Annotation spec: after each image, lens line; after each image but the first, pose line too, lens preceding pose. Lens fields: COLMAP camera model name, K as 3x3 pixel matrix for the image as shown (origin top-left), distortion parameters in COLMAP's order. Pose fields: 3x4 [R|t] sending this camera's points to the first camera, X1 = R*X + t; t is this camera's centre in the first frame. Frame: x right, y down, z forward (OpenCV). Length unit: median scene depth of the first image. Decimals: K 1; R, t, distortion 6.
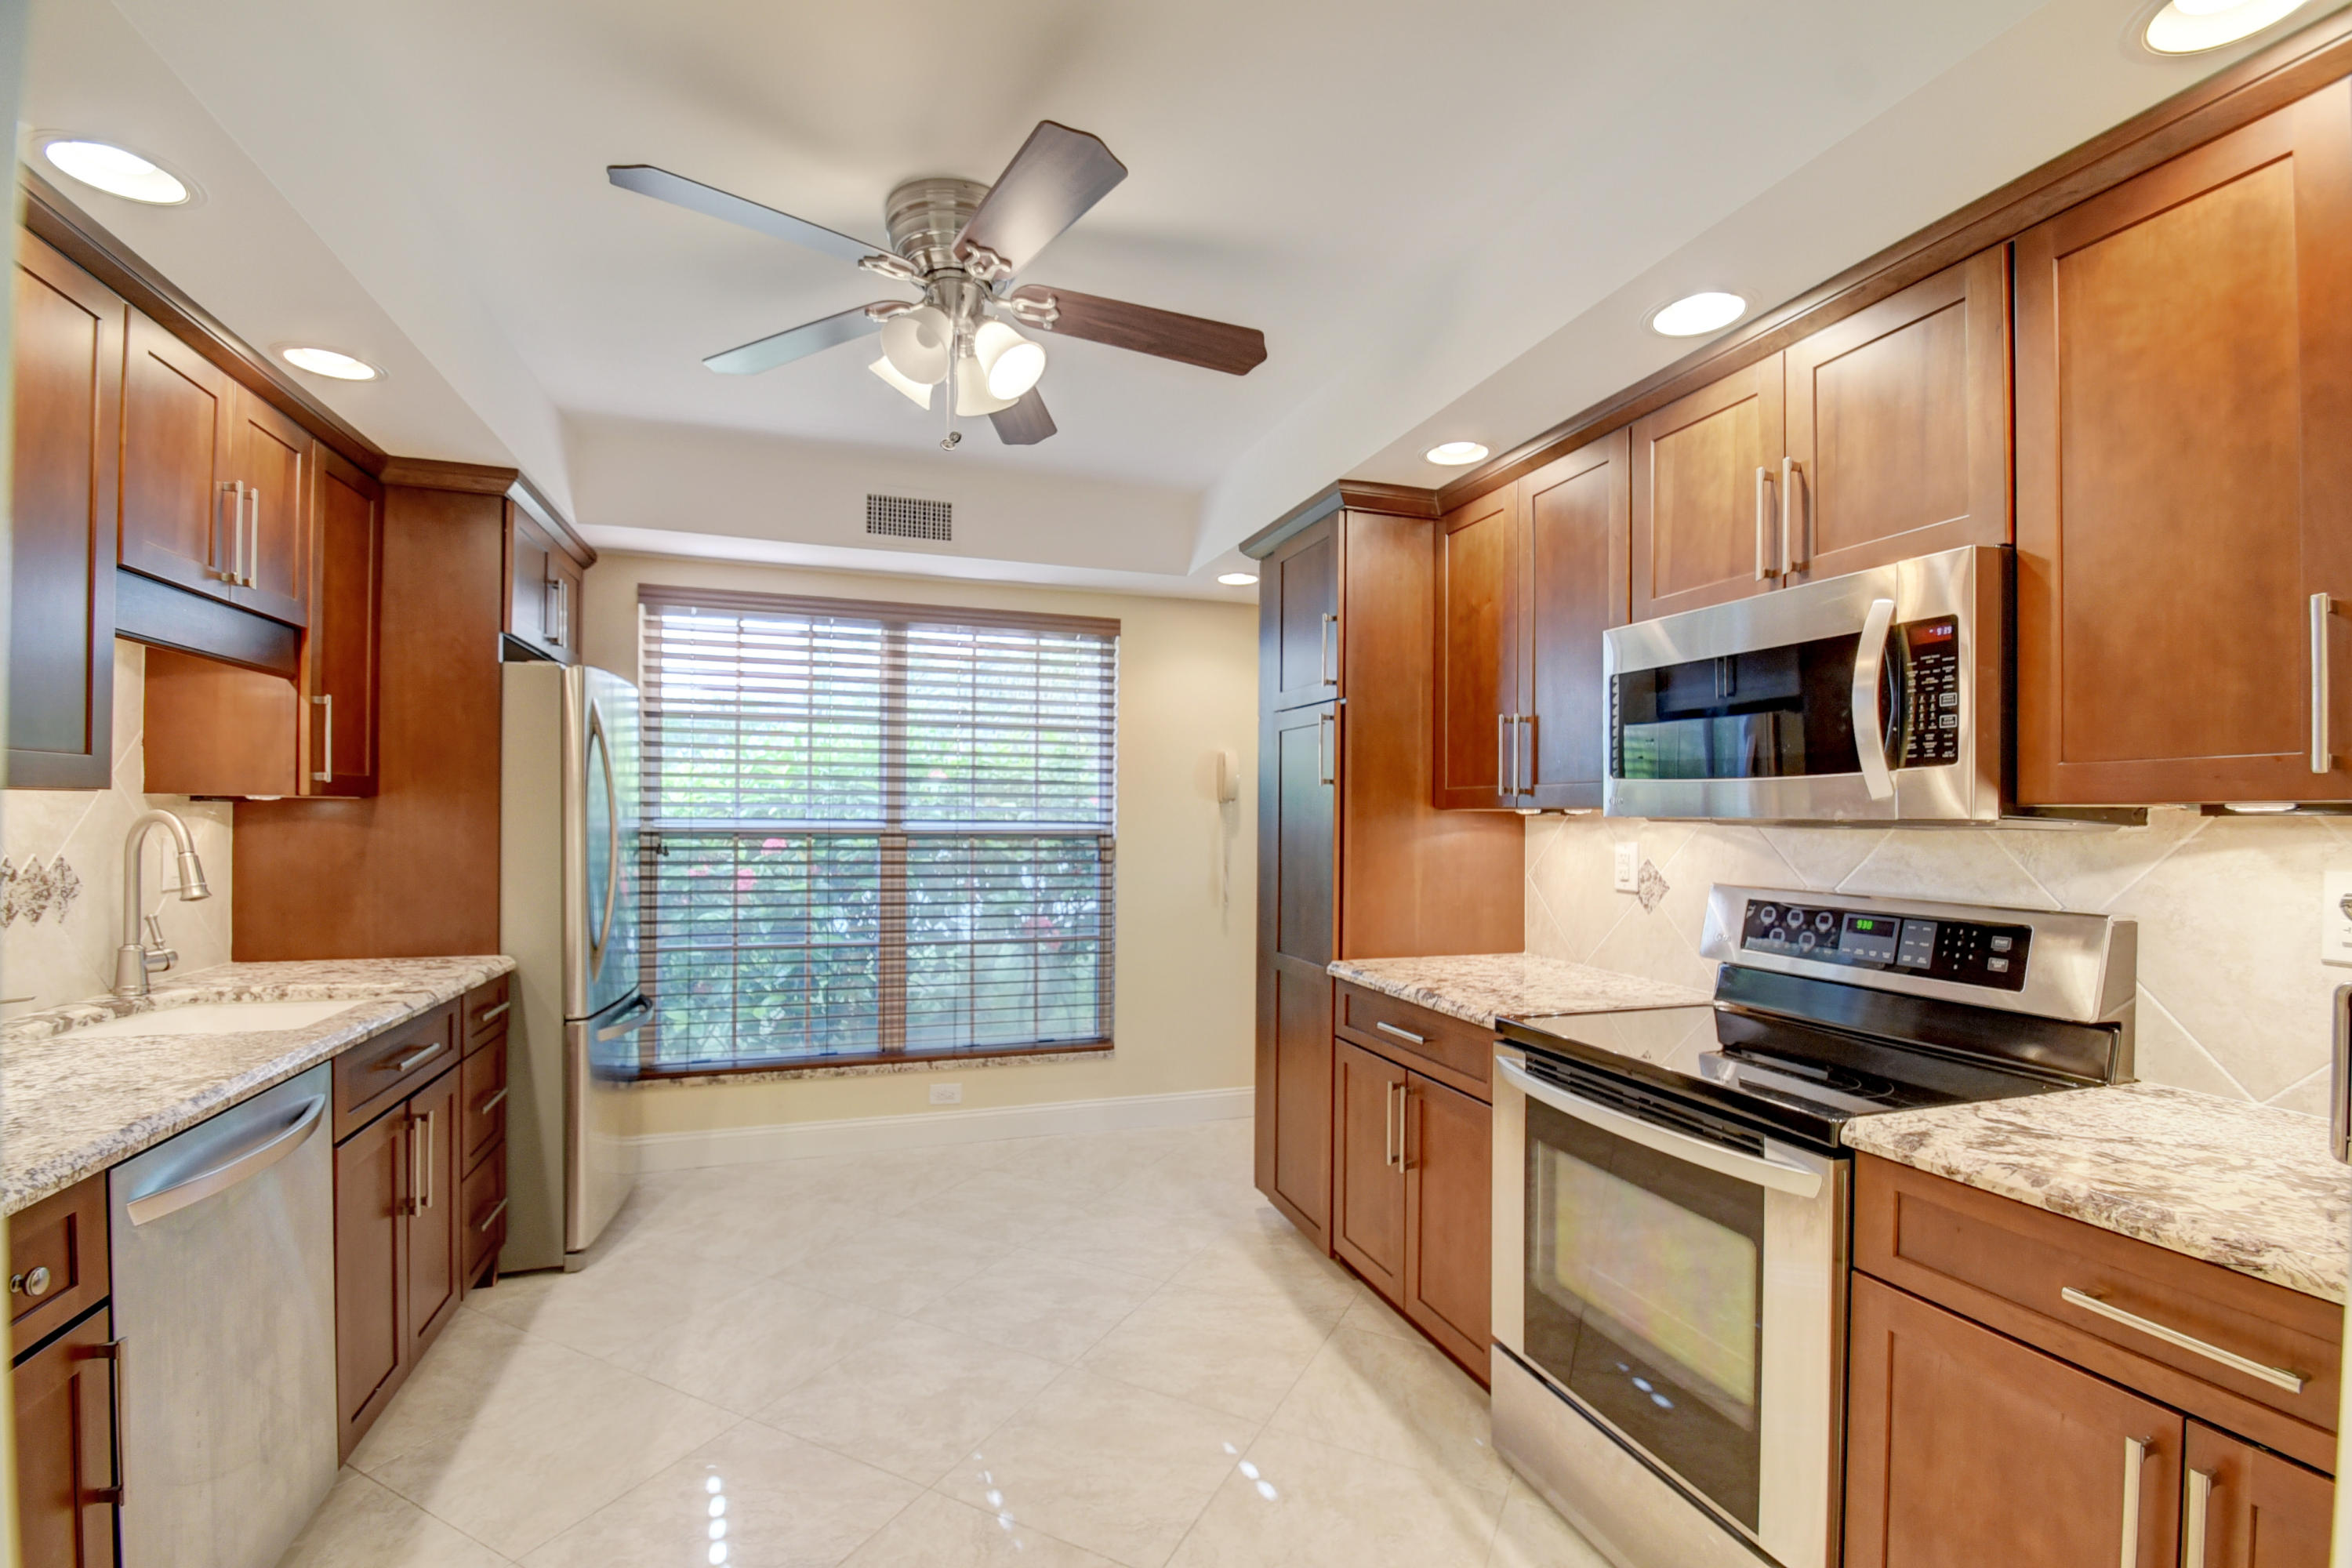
lens RADIAL K [[1029.0, 0, 1178.5], [0, 1029.0, 814.6], [0, 0, 1]] dist [0.016533, -0.017415]
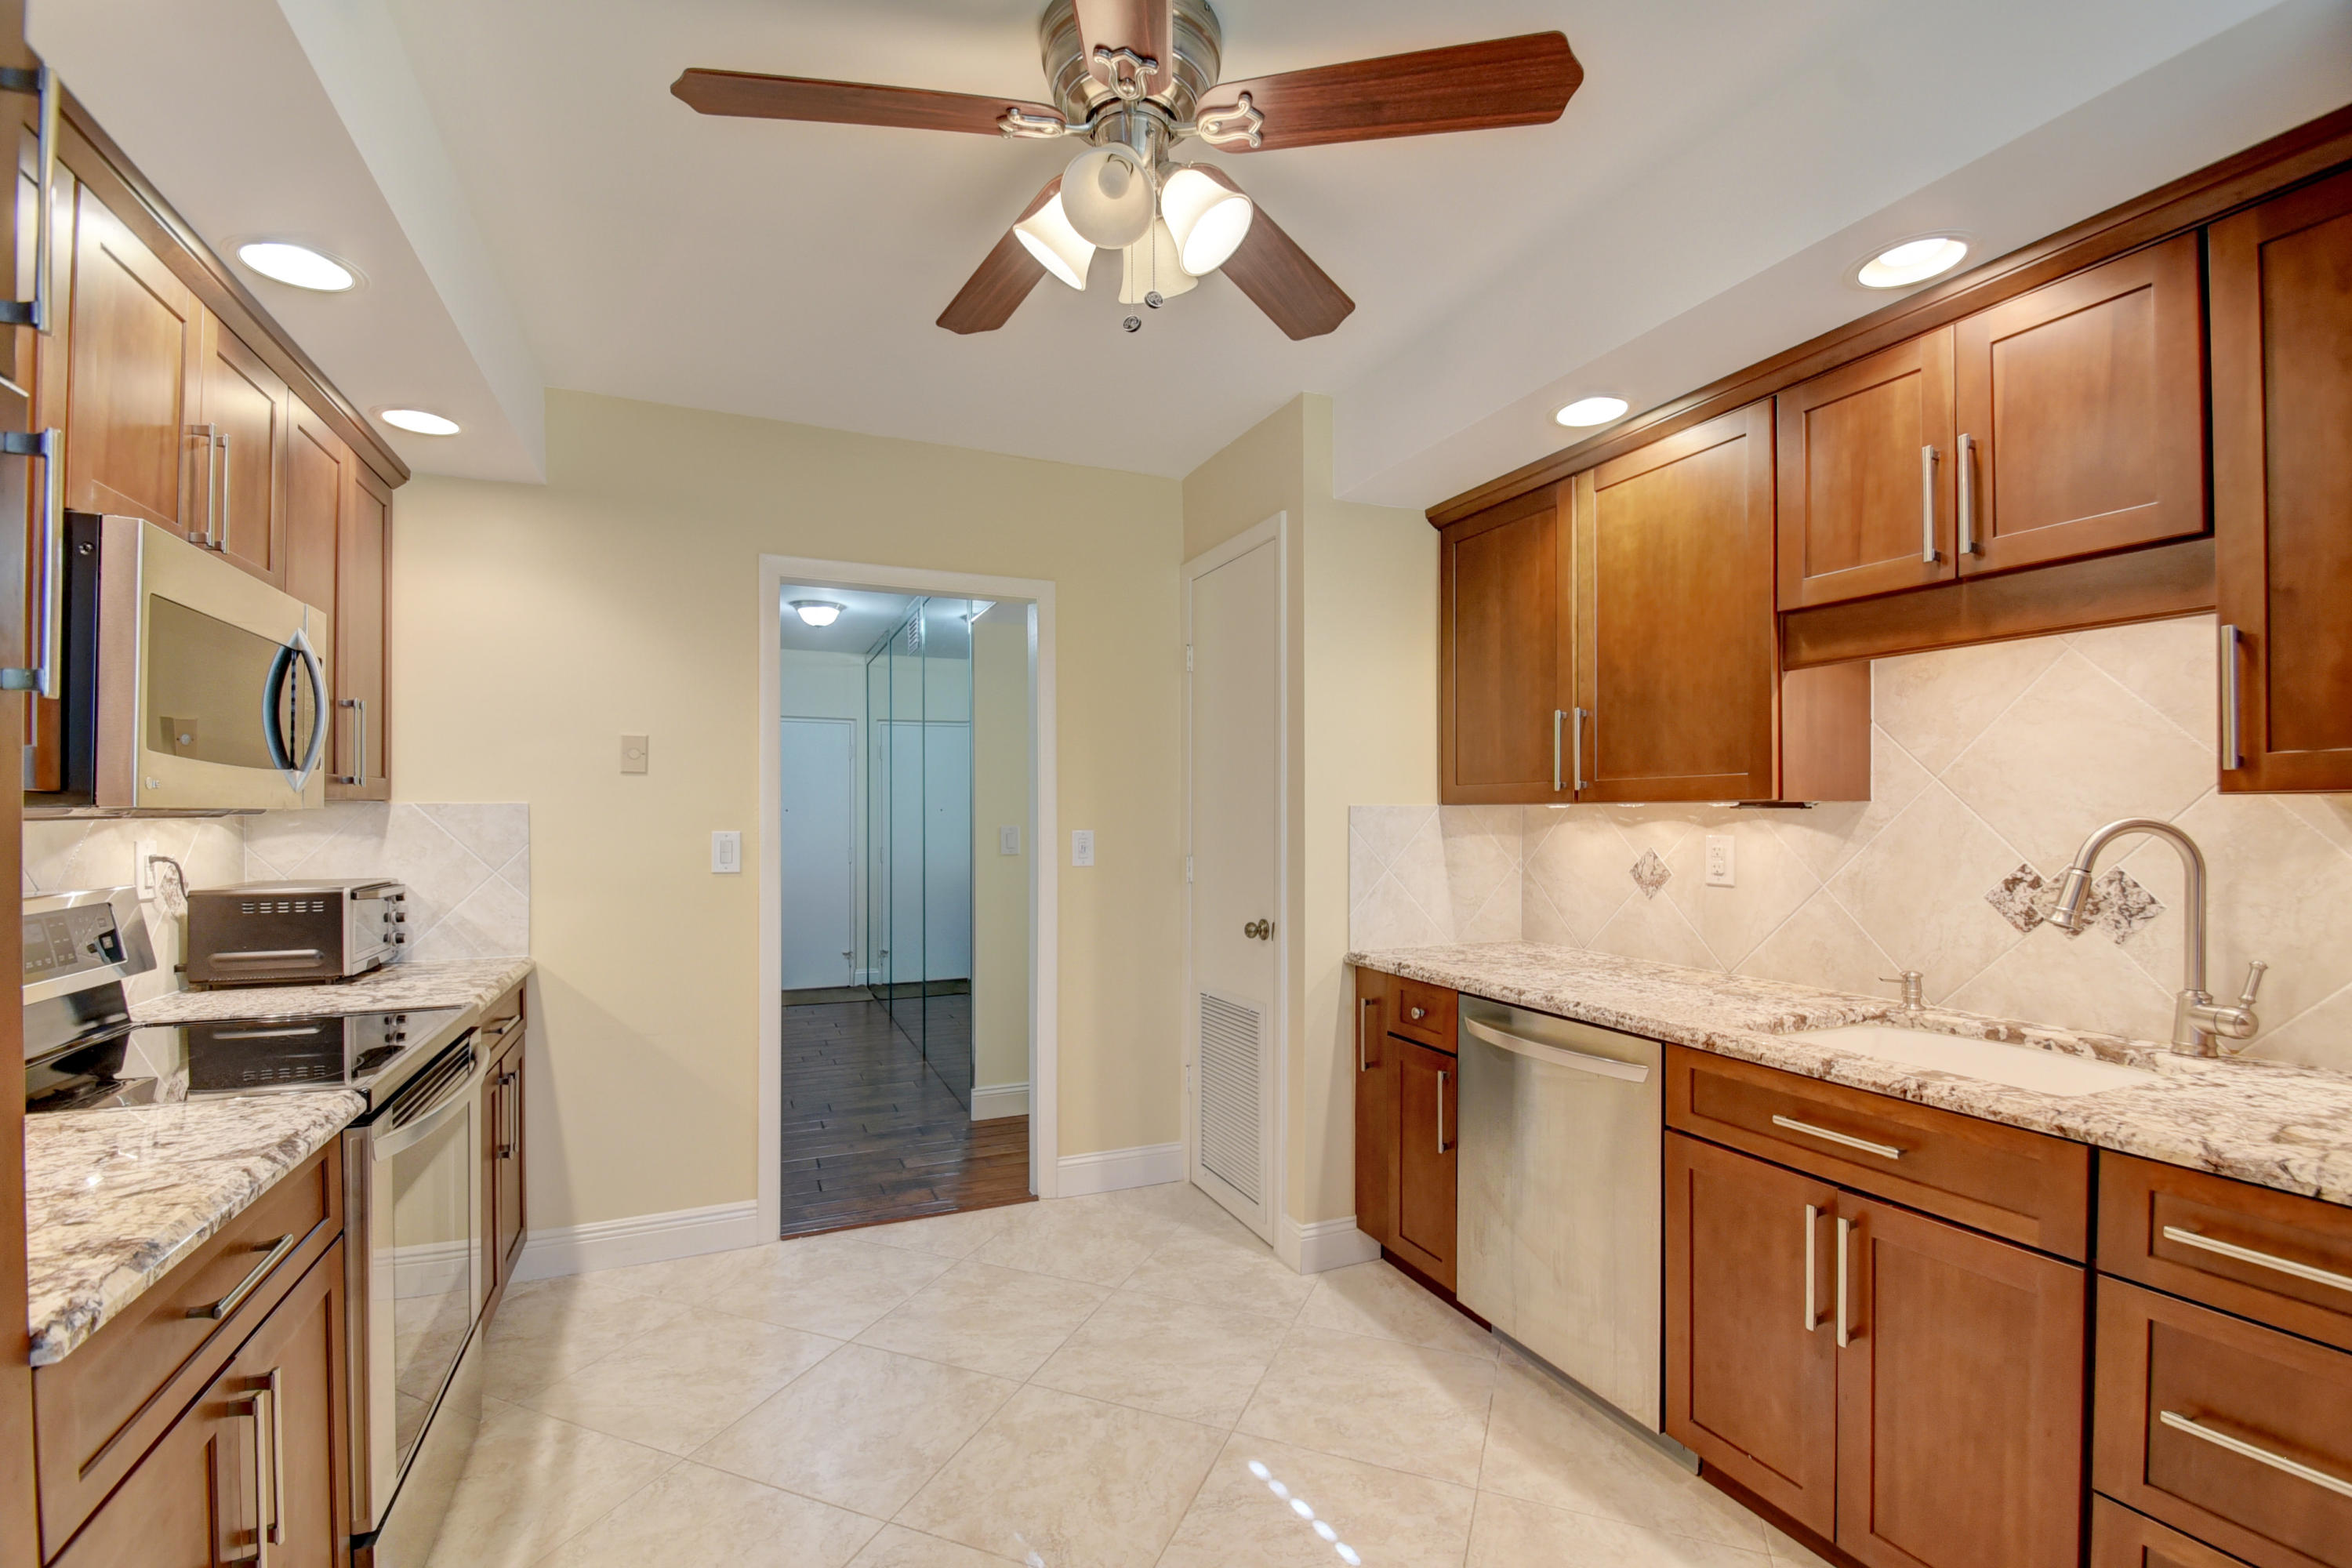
lens RADIAL K [[1029.0, 0, 1178.5], [0, 1029.0, 814.6], [0, 0, 1]] dist [0.016533, -0.017415]
pose [[-0.996082, -0.005012, -0.088294, -0.196392], [-0.005215, 0.999984, 0.002065, 0.003000], [0.088283, 0.002517, -0.996092, 1.841981]]
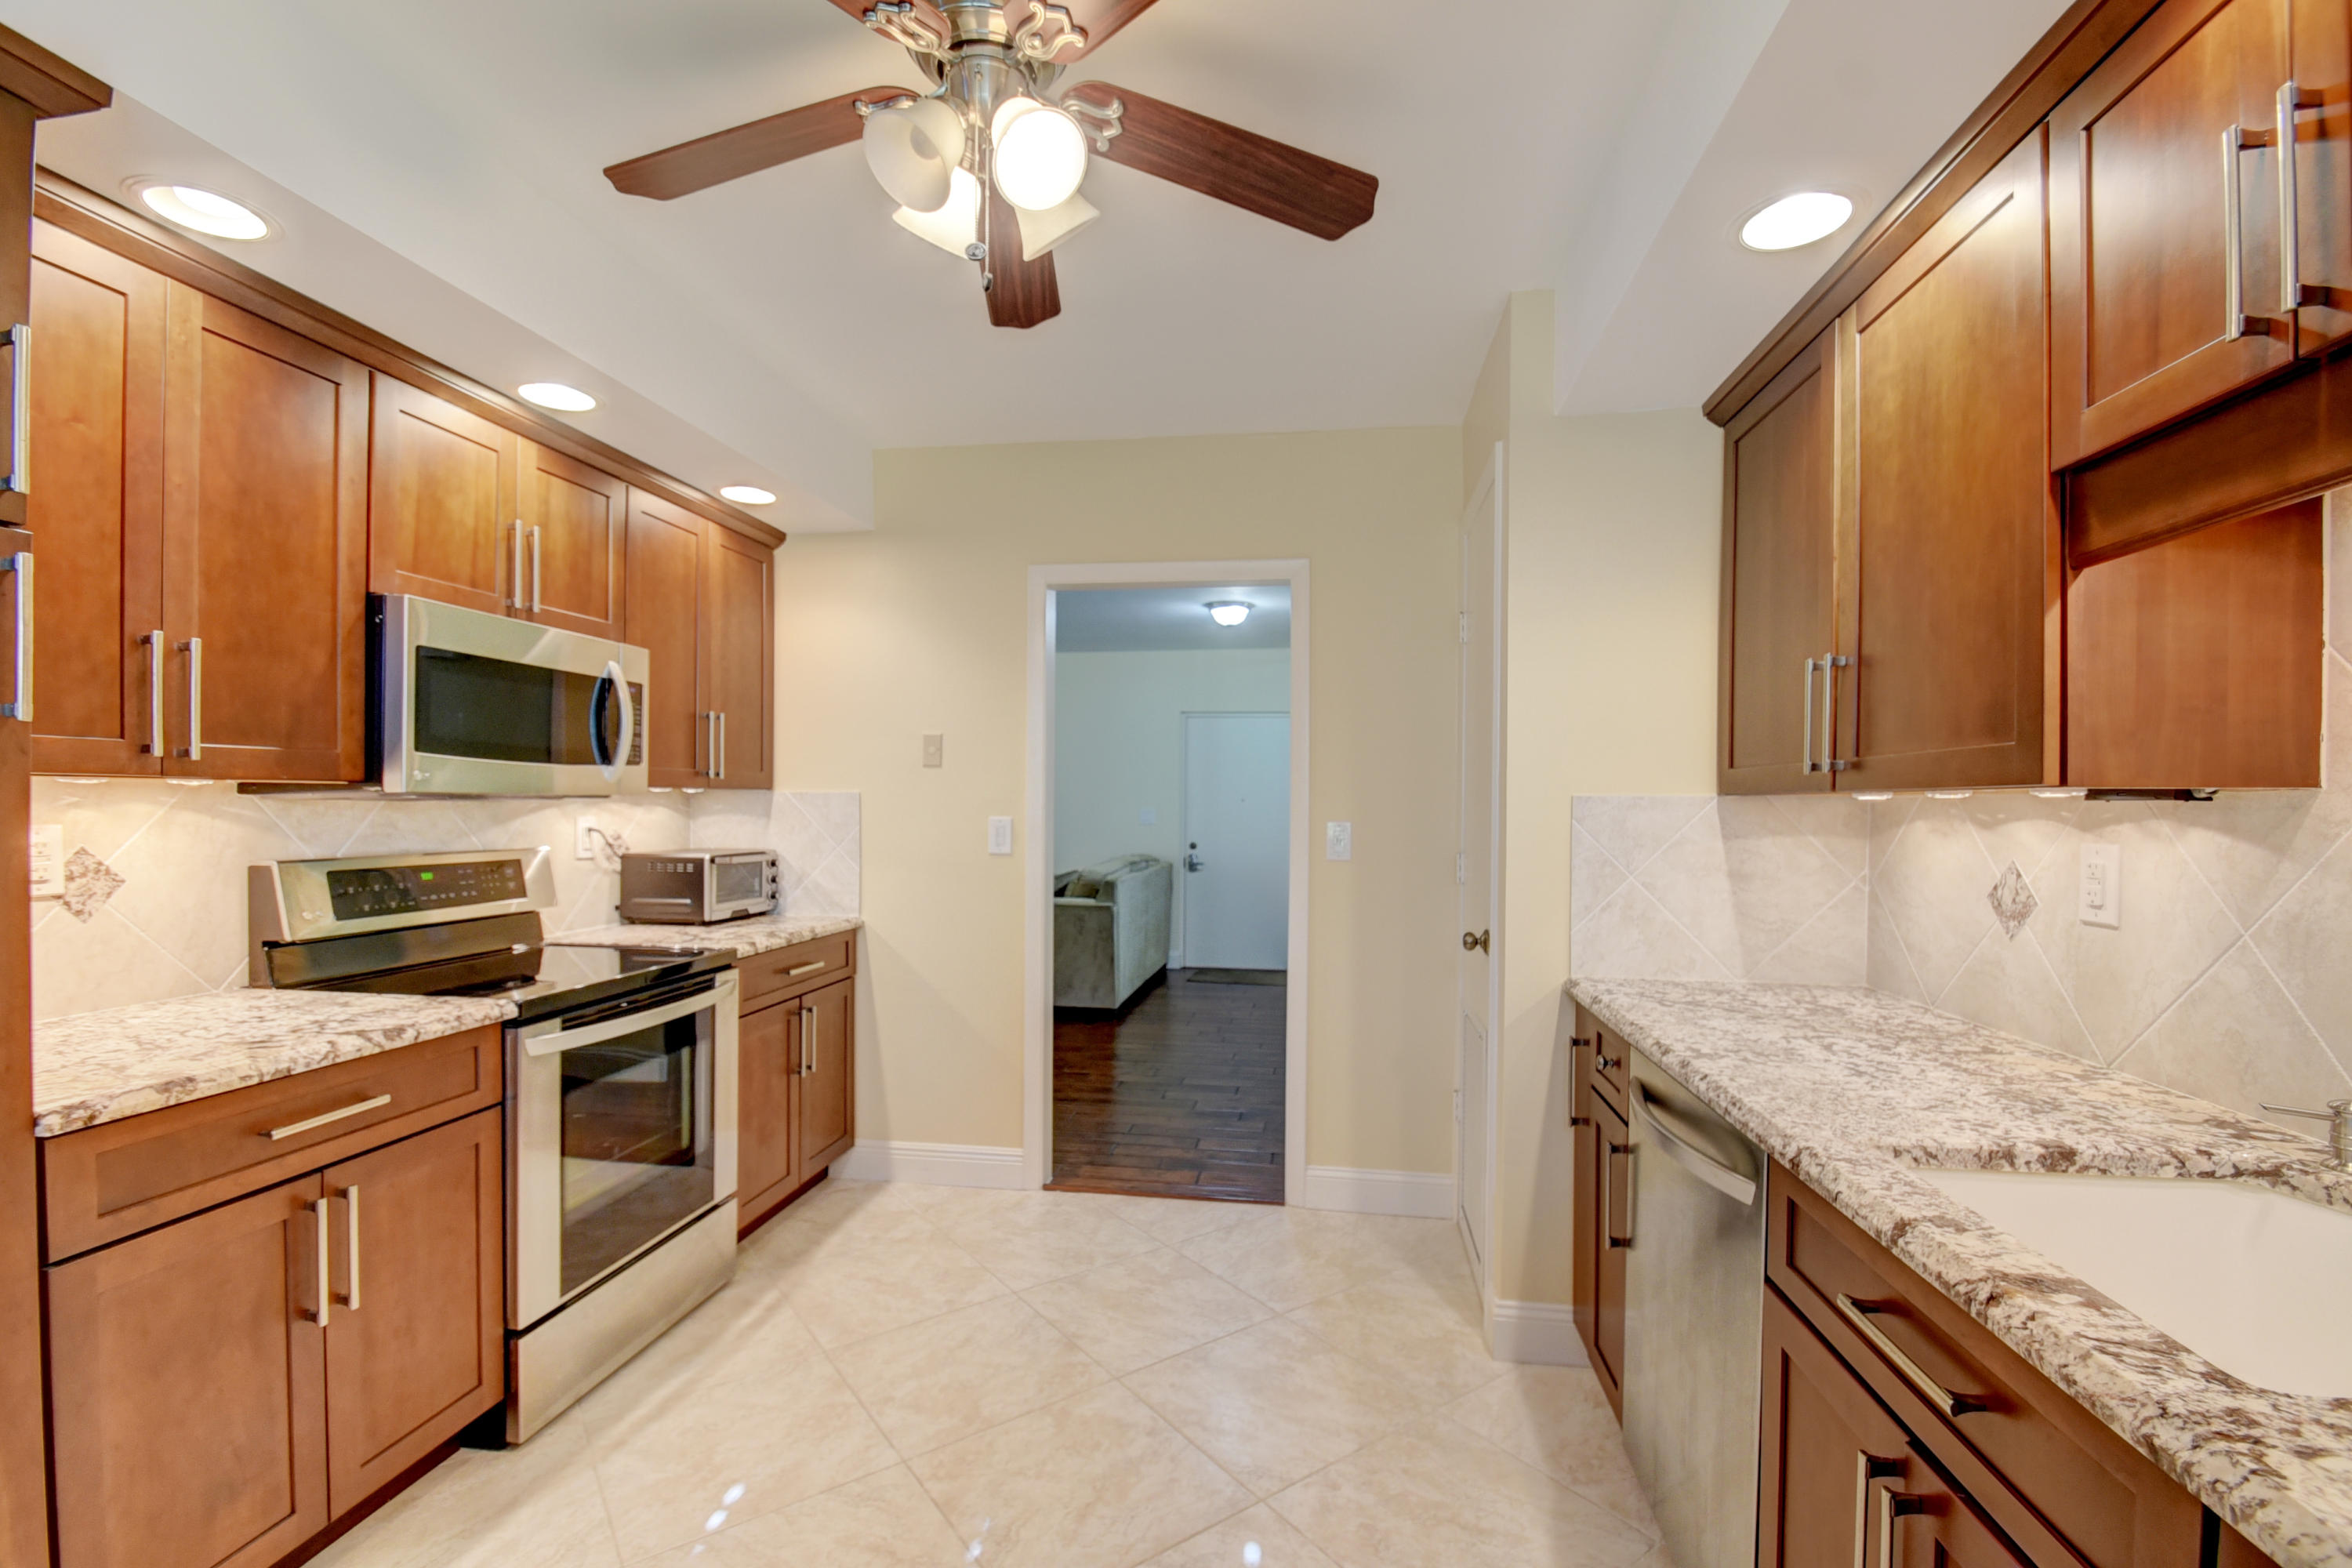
lens RADIAL K [[1029.0, 0, 1178.5], [0, 1029.0, 814.6], [0, 0, 1]] dist [0.016533, -0.017415]
pose [[-0.891054, -0.017073, 0.453576, -0.705276], [-0.011688, 0.999824, 0.014673, 0.001884], [-0.453747, 0.007773, -0.891097, 1.655080]]
